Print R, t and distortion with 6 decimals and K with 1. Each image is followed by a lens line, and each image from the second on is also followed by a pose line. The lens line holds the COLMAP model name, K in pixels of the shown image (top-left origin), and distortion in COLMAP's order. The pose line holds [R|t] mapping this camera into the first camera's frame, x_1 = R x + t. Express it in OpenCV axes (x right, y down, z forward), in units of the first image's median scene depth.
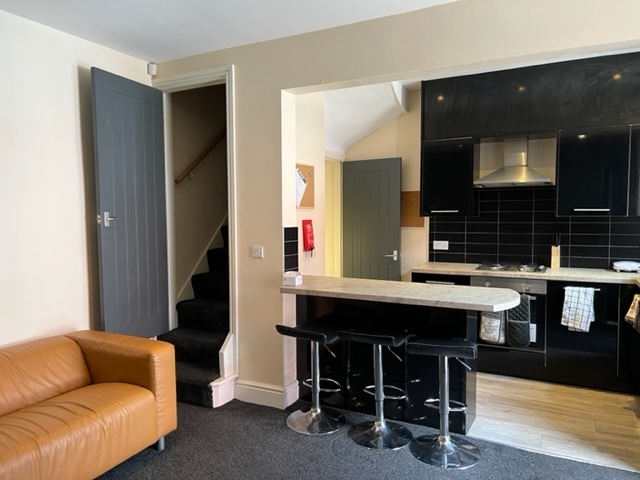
lens RADIAL K [[481.9, 0, 321.5], [0, 481.9, 242.8], [0, 0, 1]] dist [0.059677, -0.036115]
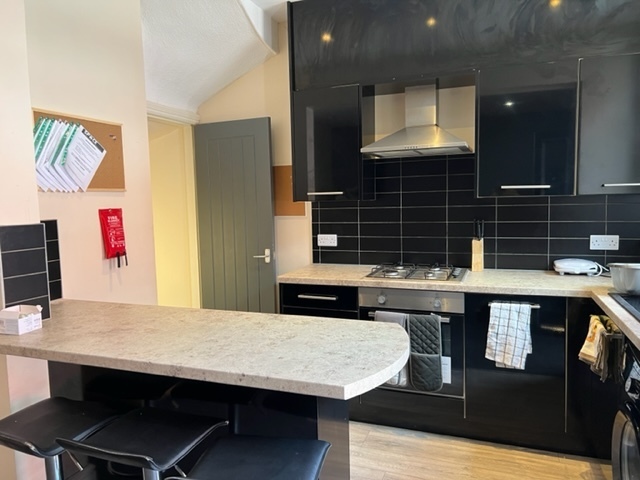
lens RADIAL K [[481.9, 0, 315.7], [0, 481.9, 238.2], [0, 0, 1]] dist [0.059677, -0.036115]
pose [[0.993686, -0.027318, 0.108822, 0.172798], [0.024733, 0.999381, 0.025029, -0.018566], [-0.109438, -0.022180, 0.993746, 0.330123]]
